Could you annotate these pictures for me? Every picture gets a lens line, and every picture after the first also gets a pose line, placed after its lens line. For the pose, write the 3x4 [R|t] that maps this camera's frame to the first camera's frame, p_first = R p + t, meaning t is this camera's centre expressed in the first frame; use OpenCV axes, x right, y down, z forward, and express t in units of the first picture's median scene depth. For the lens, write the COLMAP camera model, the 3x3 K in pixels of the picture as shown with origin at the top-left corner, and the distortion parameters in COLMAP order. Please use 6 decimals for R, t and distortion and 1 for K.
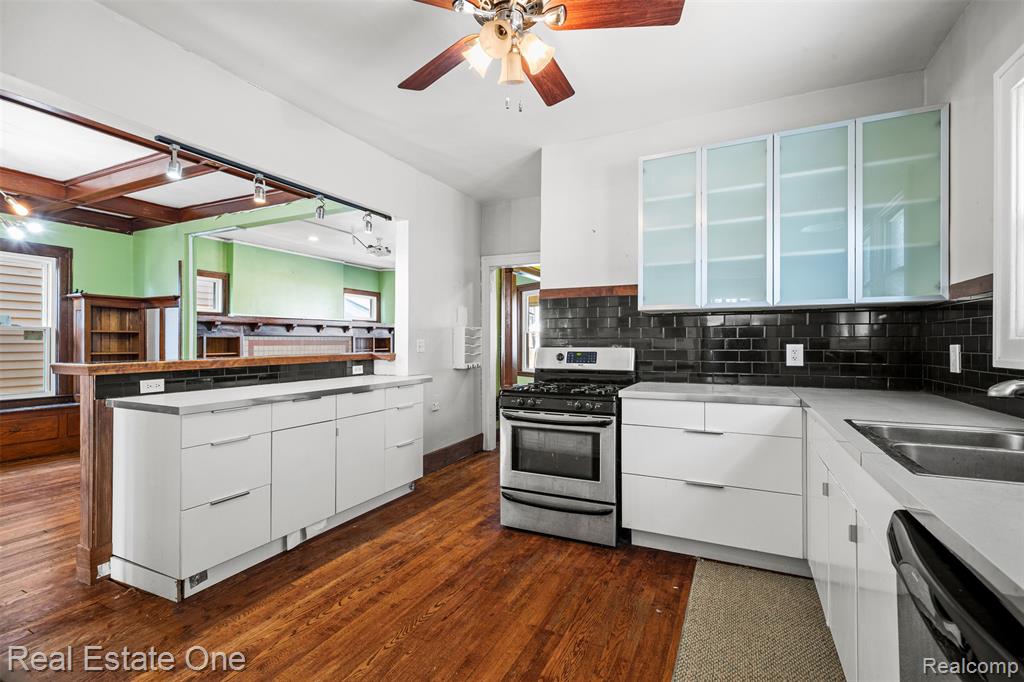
lens RADIAL K [[463.9, 0, 510.9], [0, 463.9, 344.0], [0, 0, 1]] dist [0.009493, -0.000081]
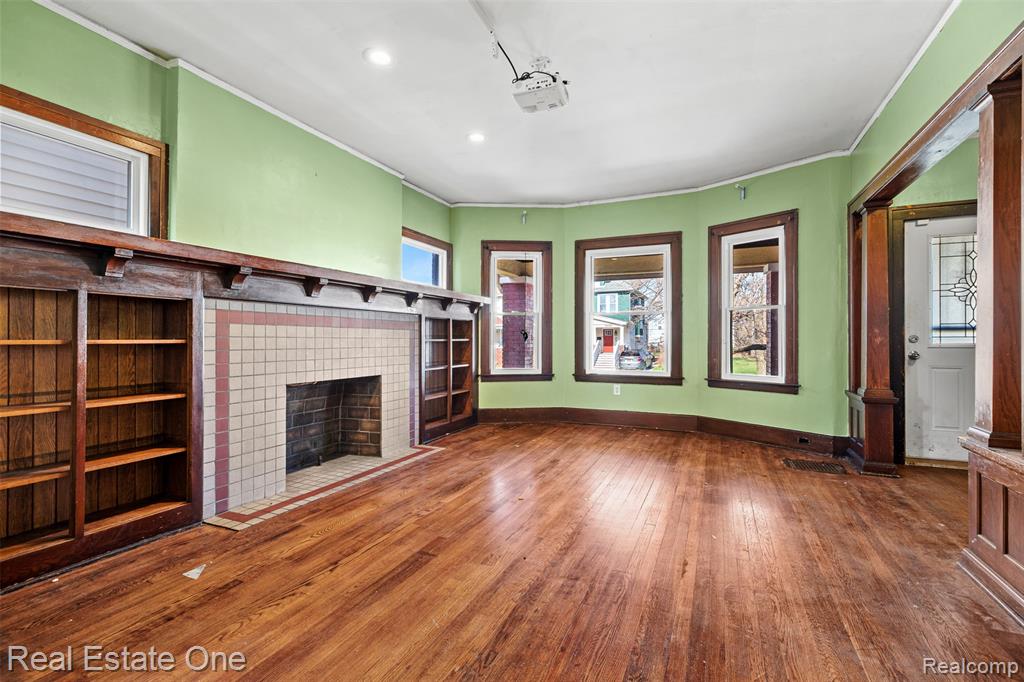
lens RADIAL K [[463.9, 0, 512.2], [0, 463.9, 339.7], [0, 0, 1]] dist [0.009493, -0.000081]
pose [[0.999523, 0.002376, 0.030796, -0.302146], [-0.002208, 0.999983, -0.005482, 0.018902], [-0.030809, 0.005411, 0.999511, 0.556257]]
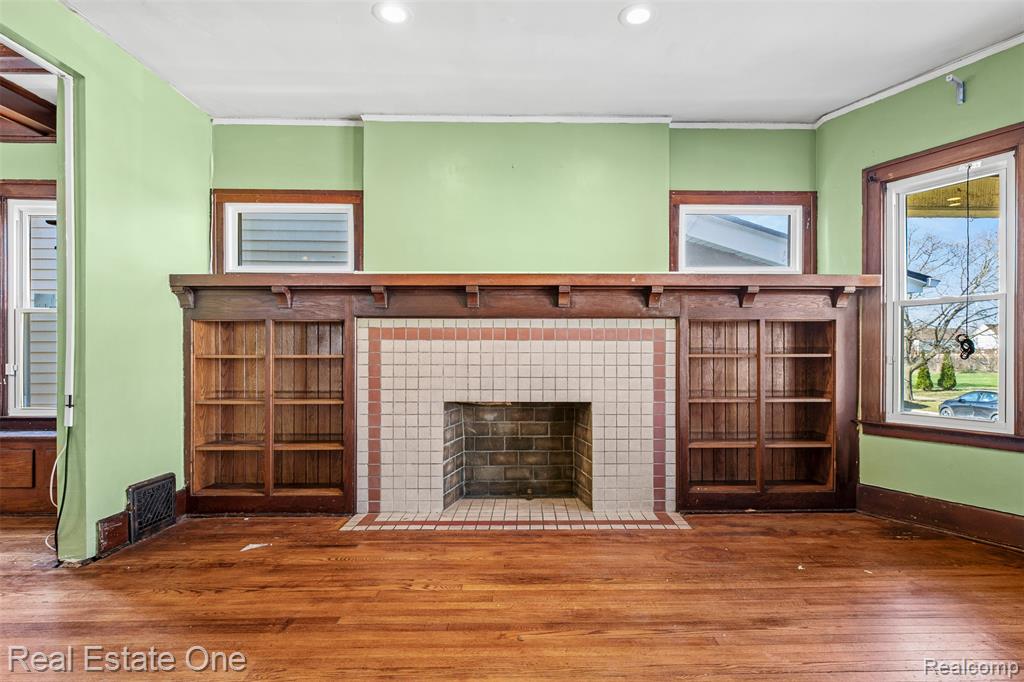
lens RADIAL K [[524.3, 0, 505.8], [0, 524.3, 354.7], [0, 0, 1]] dist [0.003495, 0.001820]
pose [[0.456290, 0.007026, -0.889803, -0.053294], [-0.006622, 0.999968, 0.004500, 0.014230], [0.889806, 0.003839, 0.456322, 0.838051]]
